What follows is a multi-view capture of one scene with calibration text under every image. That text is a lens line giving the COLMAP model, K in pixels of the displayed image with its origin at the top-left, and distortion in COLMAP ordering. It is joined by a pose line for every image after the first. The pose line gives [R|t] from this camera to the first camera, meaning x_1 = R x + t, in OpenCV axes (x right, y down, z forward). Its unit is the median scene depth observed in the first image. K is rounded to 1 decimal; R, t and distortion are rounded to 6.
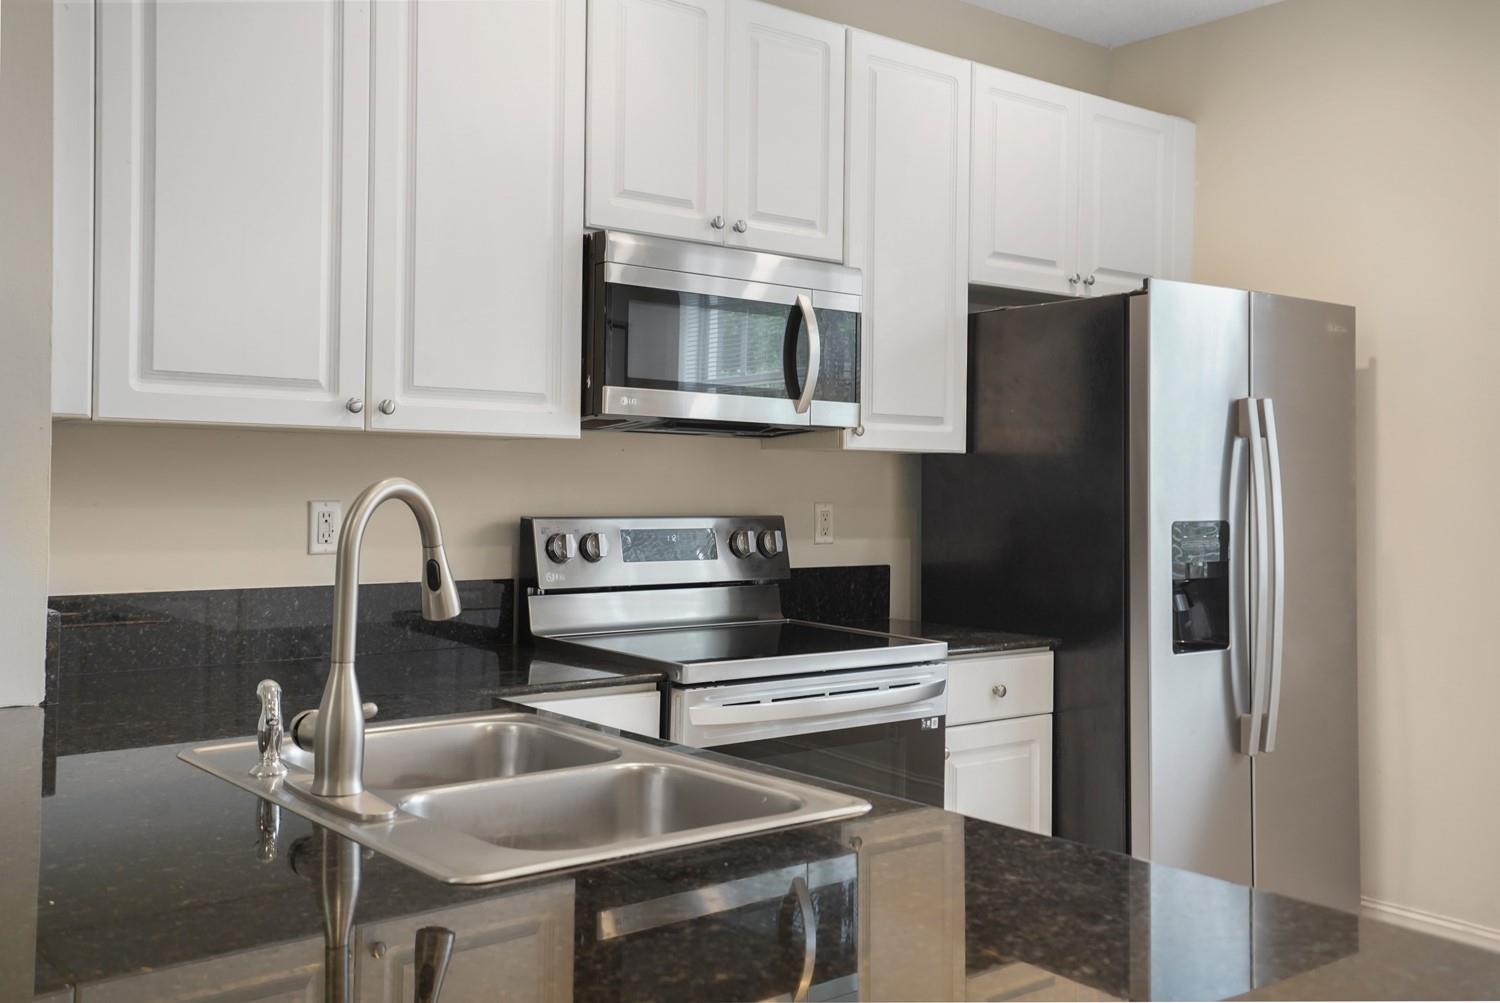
lens RADIAL K [[1422.7, 0, 737.8], [0, 1422.7, 463.5], [0, 0, 1]] dist [0.051673, 0.000000]
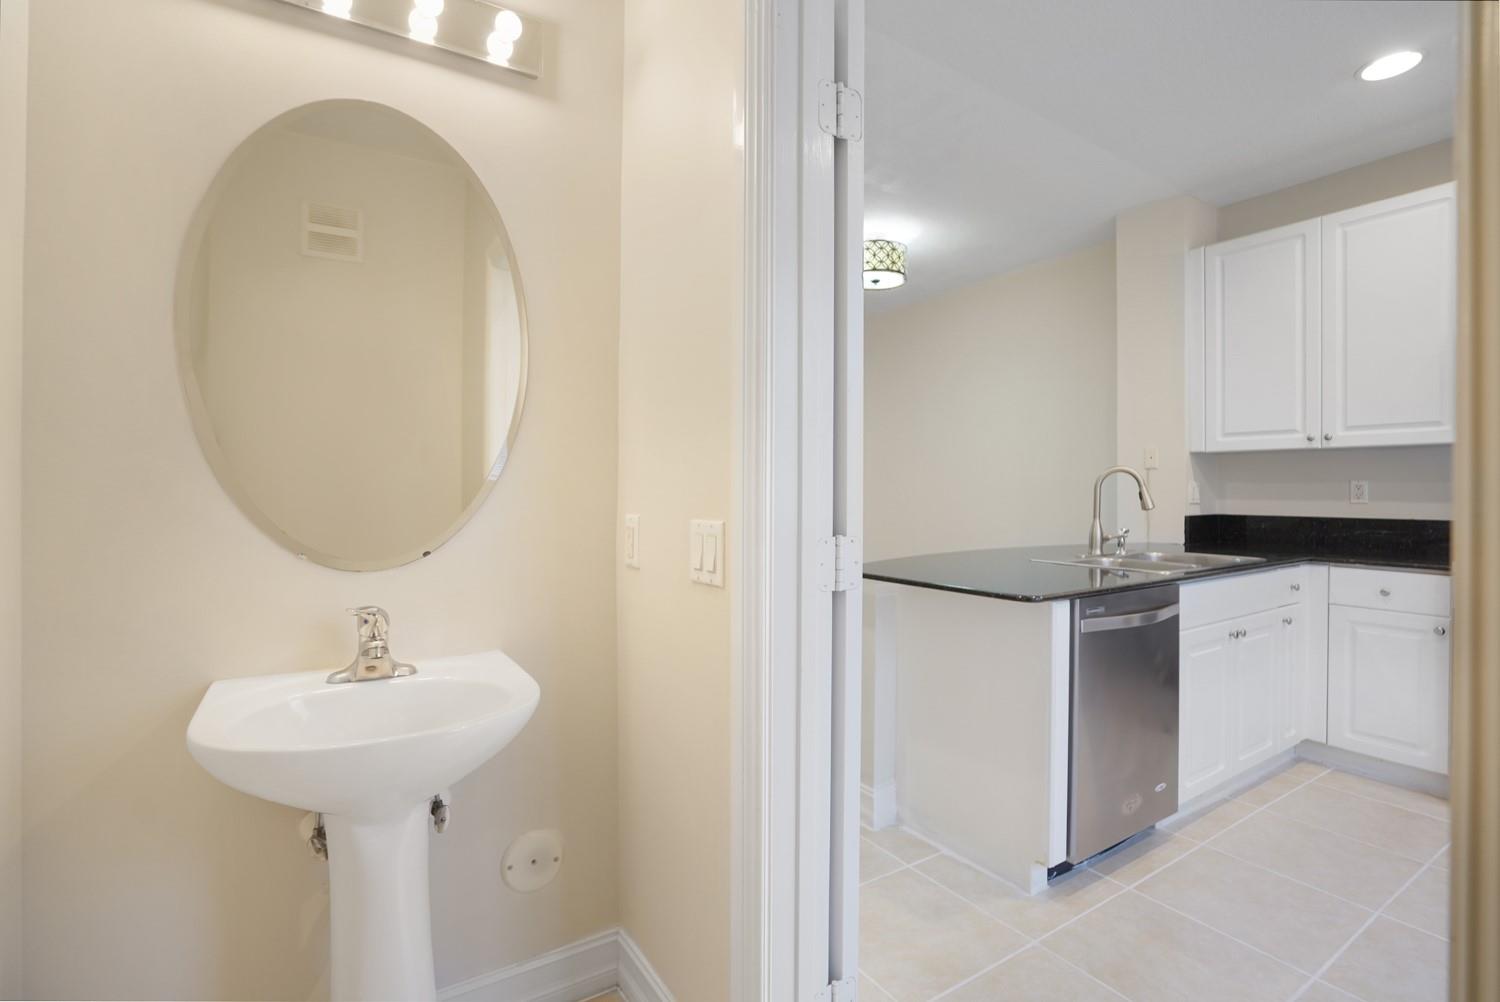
lens RADIAL K [[705.1, 0, 755.1], [0, 705.1, 488.7], [0, 0, 1]] dist [-0.020951, 0.003188]
pose [[-0.100943, -0.016579, -0.994754, 0.821209], [0.006305, 0.999830, -0.017303, 0.048907], [0.994872, -0.008019, -0.100822, 0.164457]]
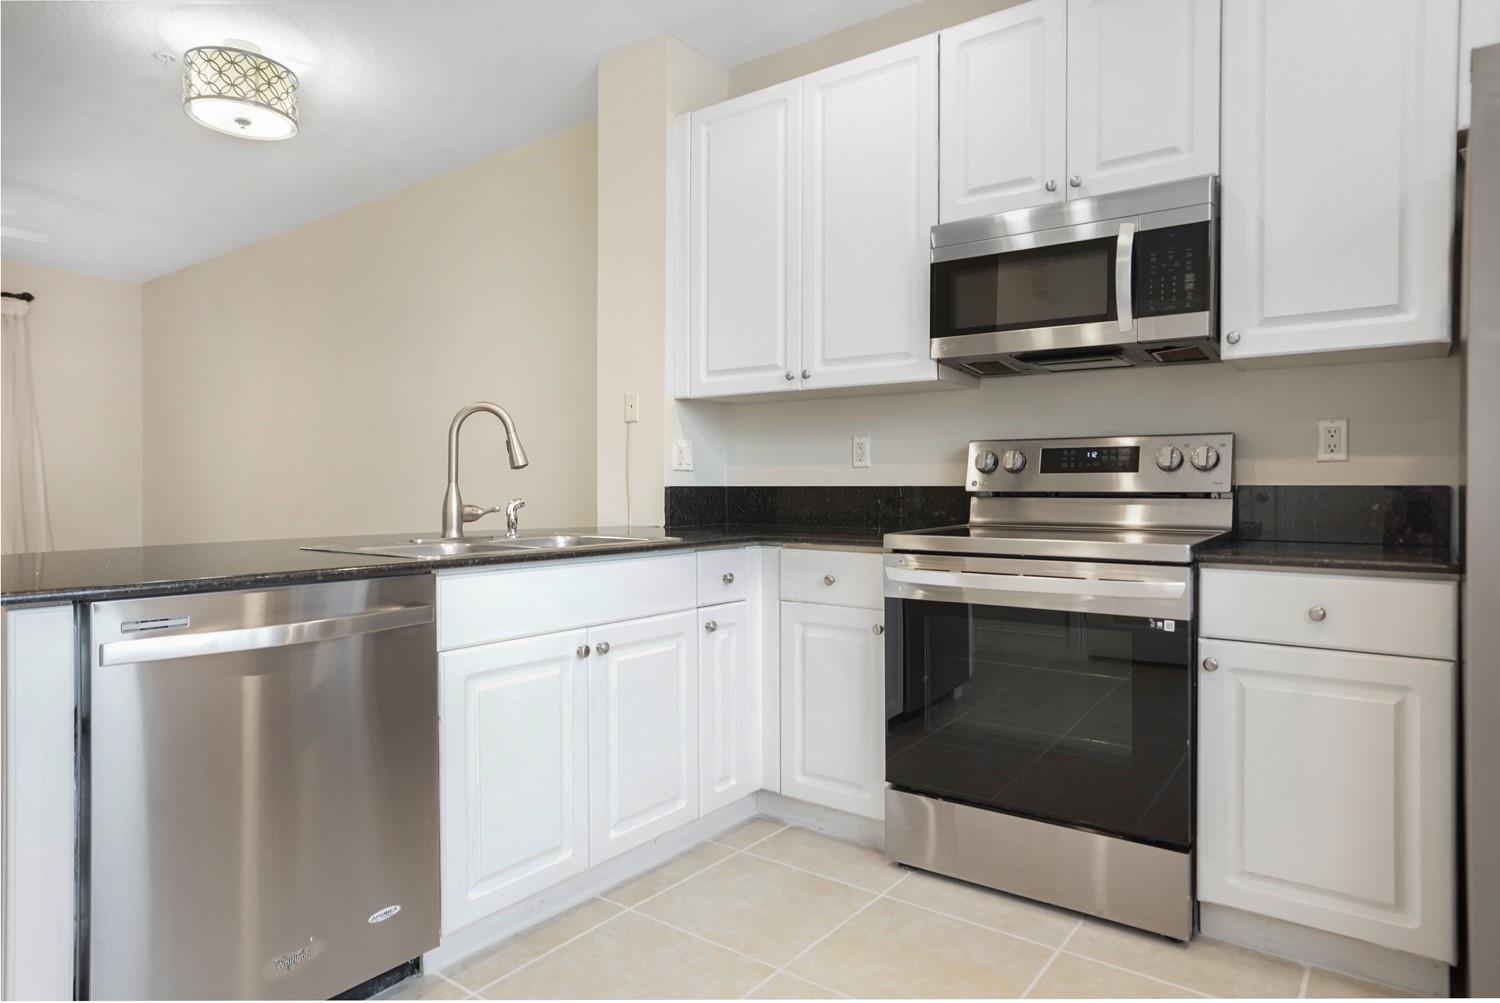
lens RADIAL K [[910.2, 0, 754.7], [0, 910.2, 486.0], [0, 0, 1]] dist [-0.005686, 0.000849]
pose [[0.245182, -0.014917, -0.969362, 0.671363], [0.014428, 0.999827, -0.011736, 0.089631], [0.969370, -0.011109, 0.245355, 0.574374]]
